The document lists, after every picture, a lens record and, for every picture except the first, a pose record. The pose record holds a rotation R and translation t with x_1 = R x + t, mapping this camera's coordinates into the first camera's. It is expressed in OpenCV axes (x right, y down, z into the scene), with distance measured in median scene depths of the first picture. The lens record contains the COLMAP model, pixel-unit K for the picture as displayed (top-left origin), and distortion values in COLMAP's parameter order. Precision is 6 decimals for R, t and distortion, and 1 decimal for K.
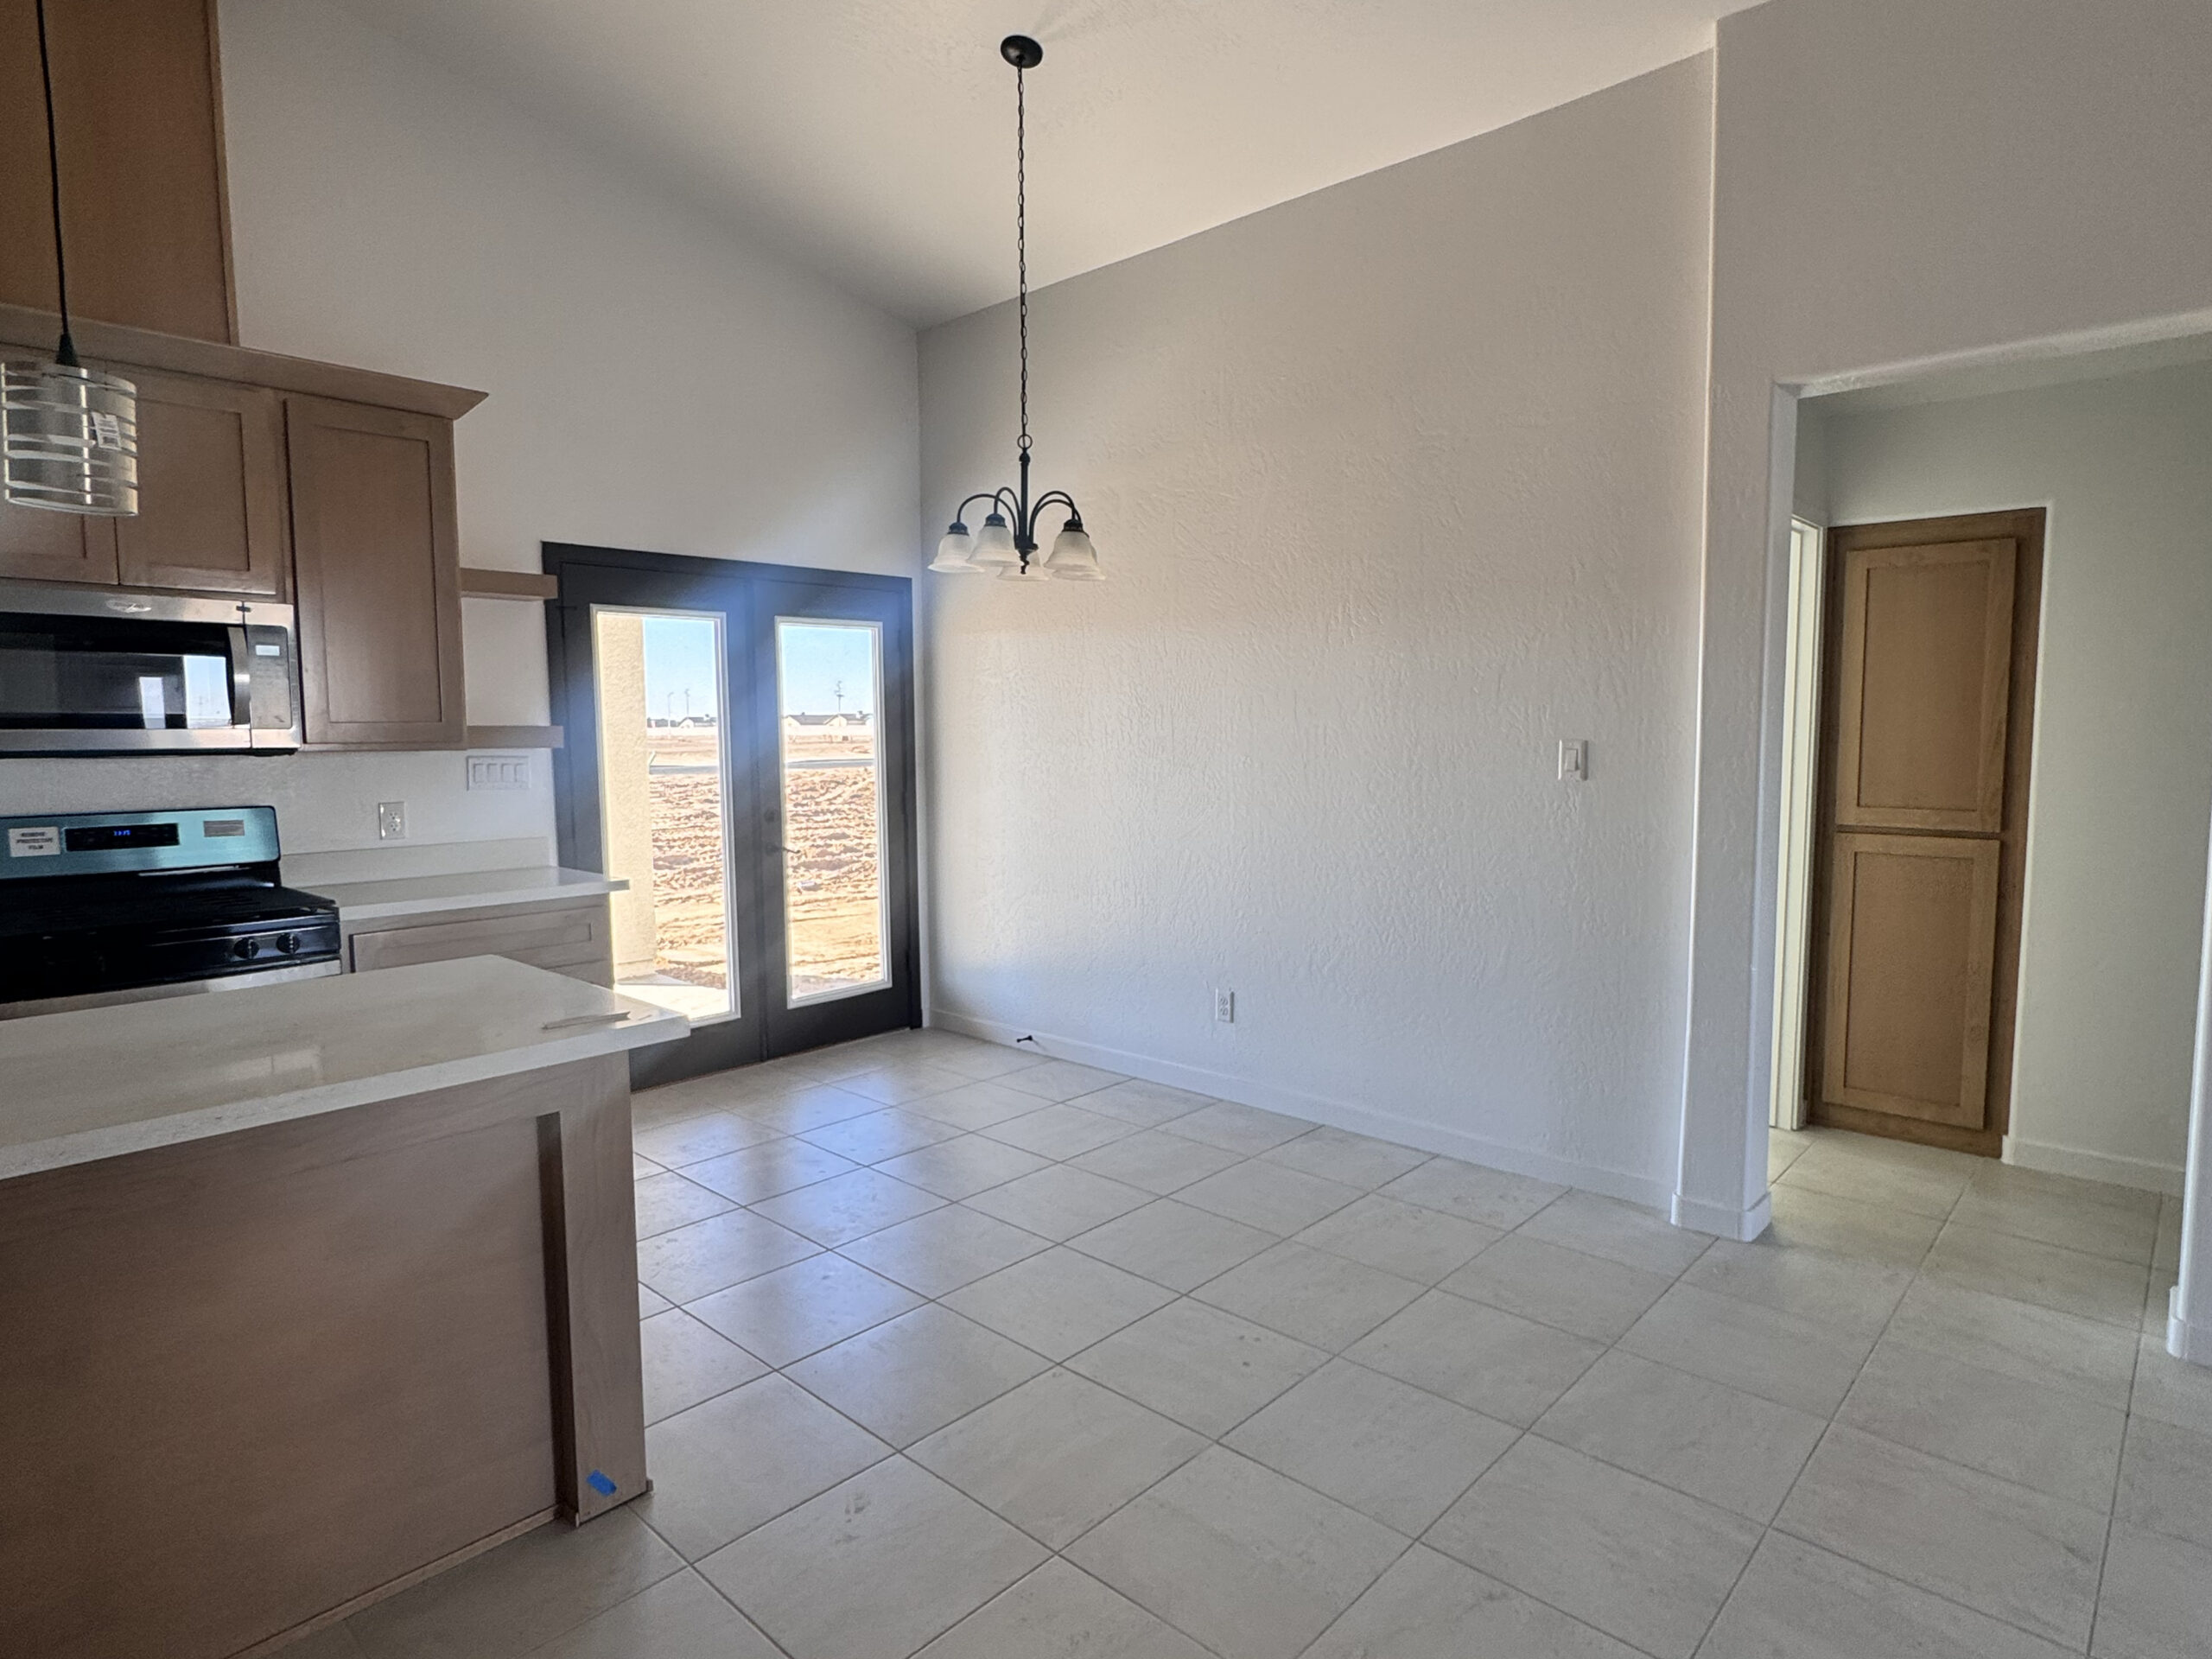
lens RADIAL K [[1228.8, 0, 1112.3], [0, 1228.8, 822.1], [0, 0, 1]] dist [-0.000324, 0.002263]
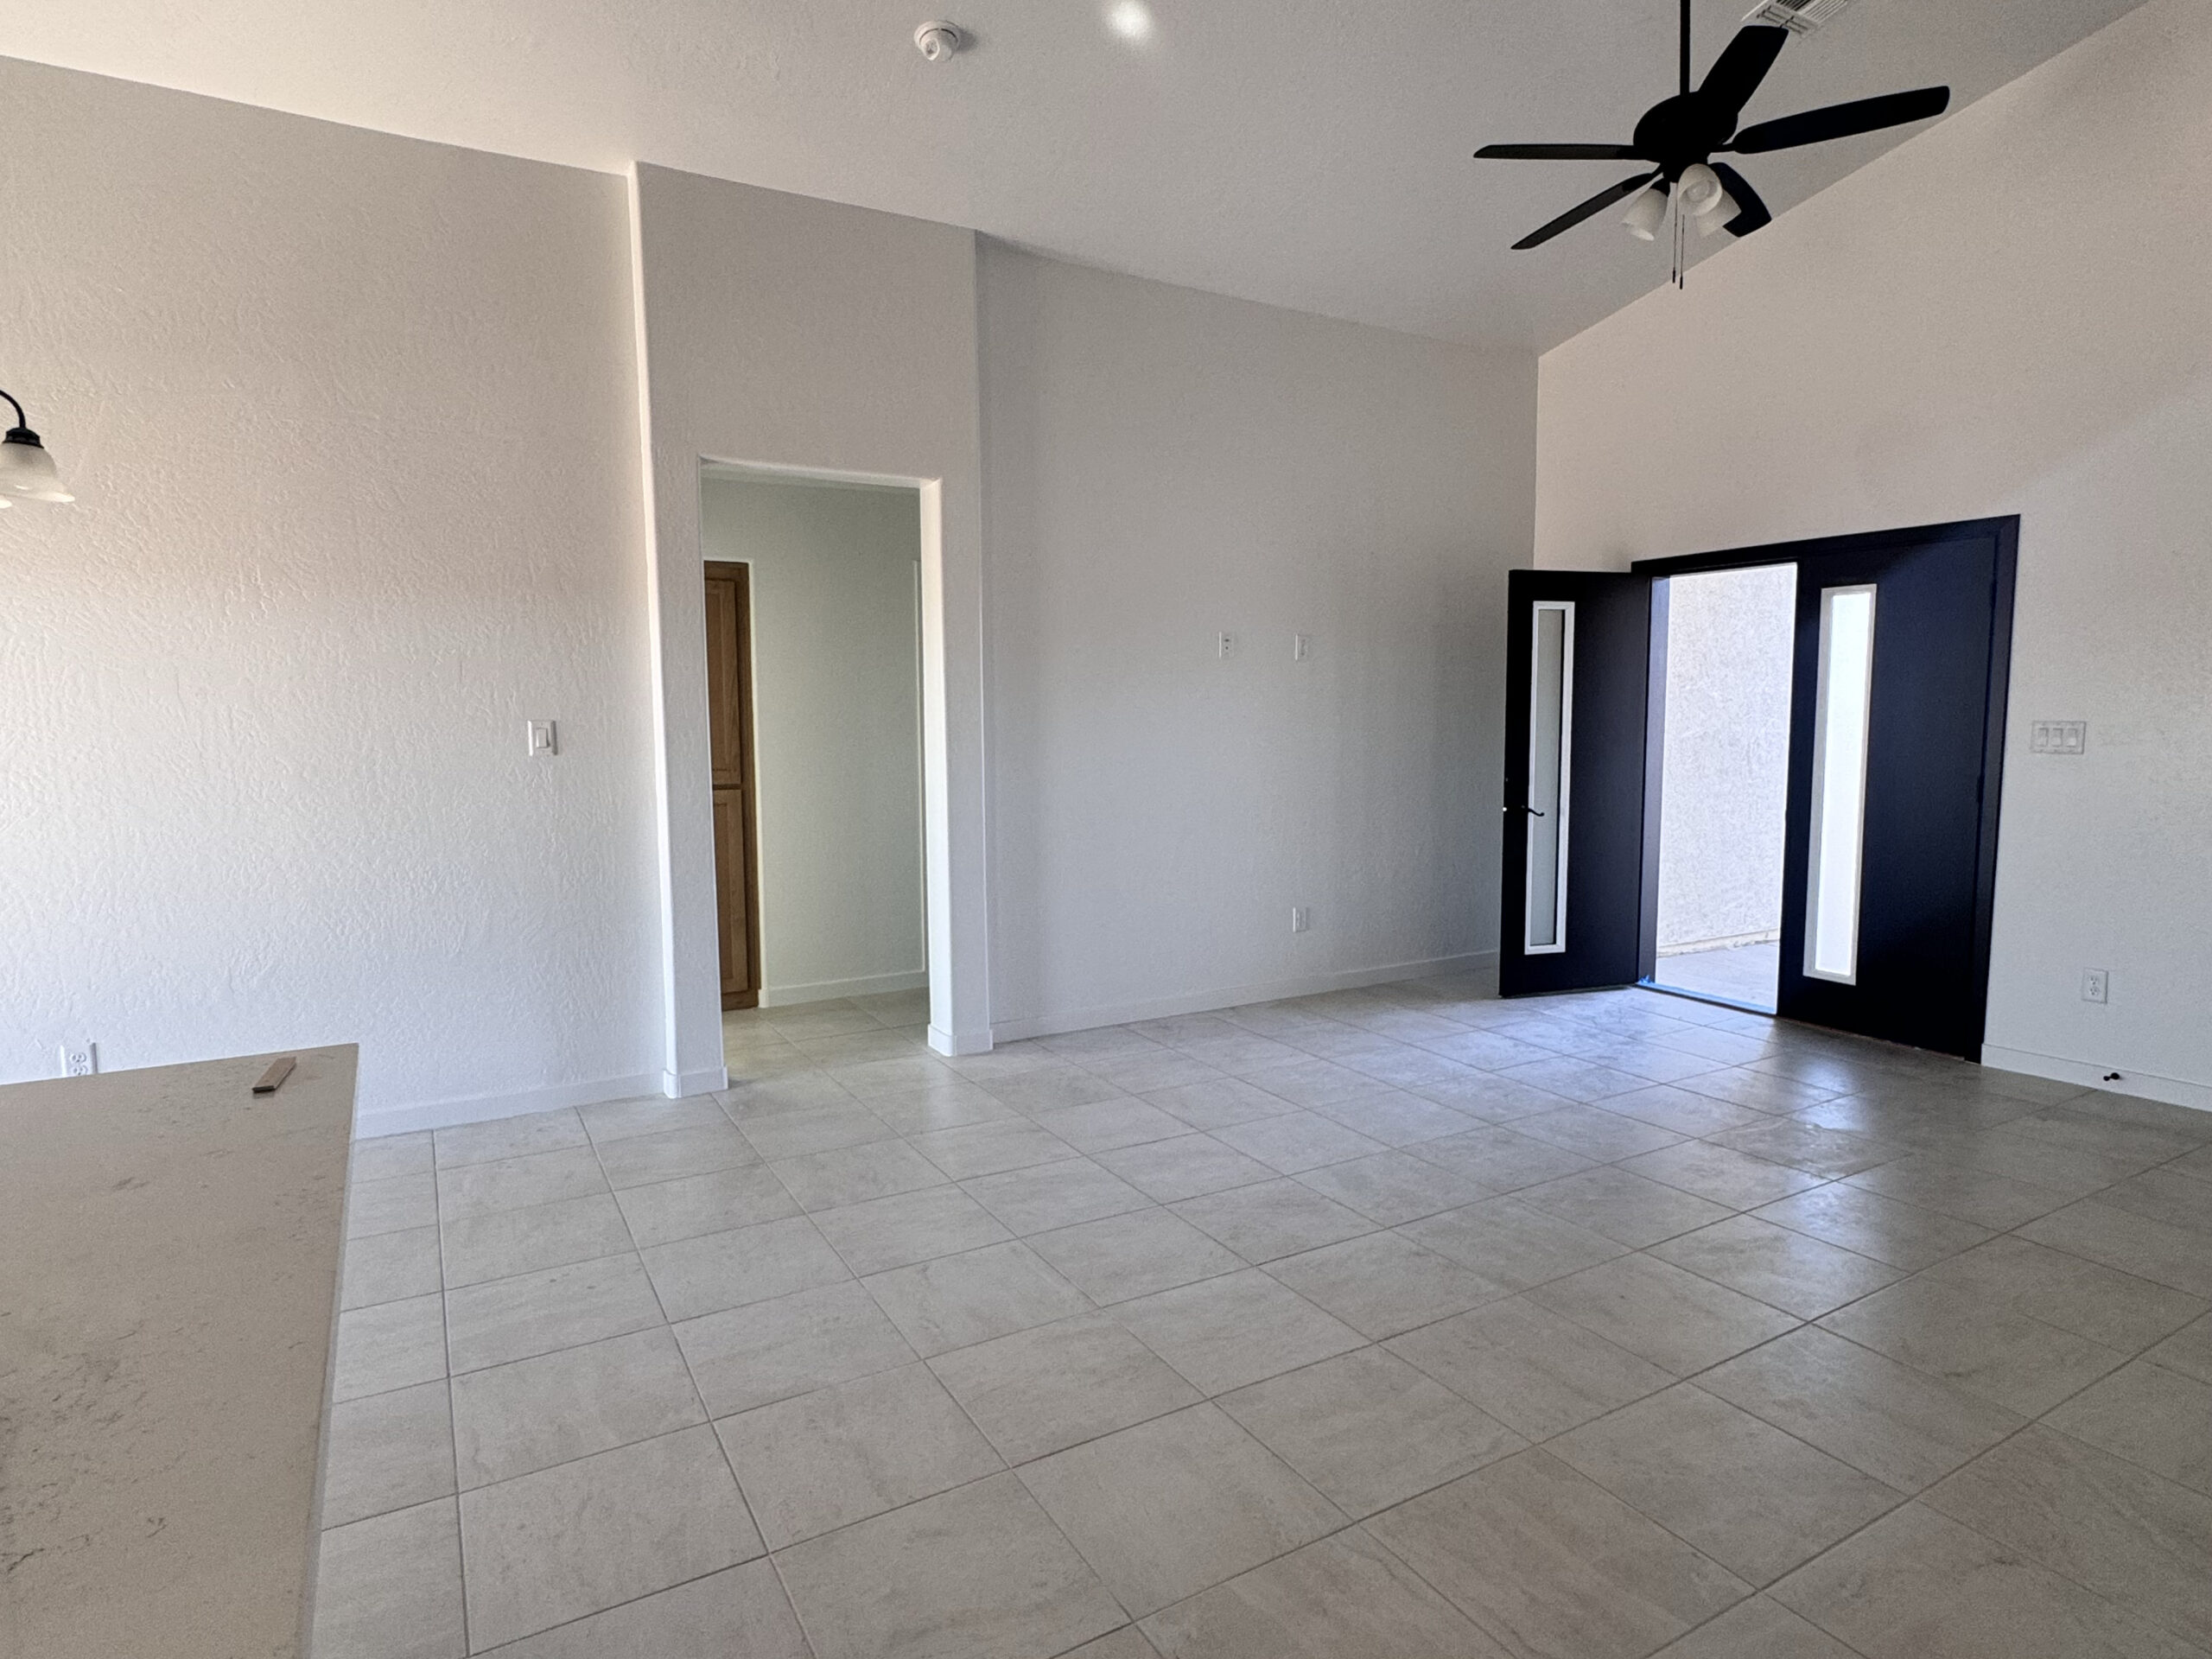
lens RADIAL K [[1228.8, 0, 1107.0], [0, 1228.8, 819.2], [0, 0, 1]] dist [-0.000324, 0.002263]
pose [[0.301434, -0.079731, 0.950148, -0.558905], [0.081107, 0.995030, 0.057766, 0.001265], [-0.950031, 0.059651, 0.306402, 0.152652]]
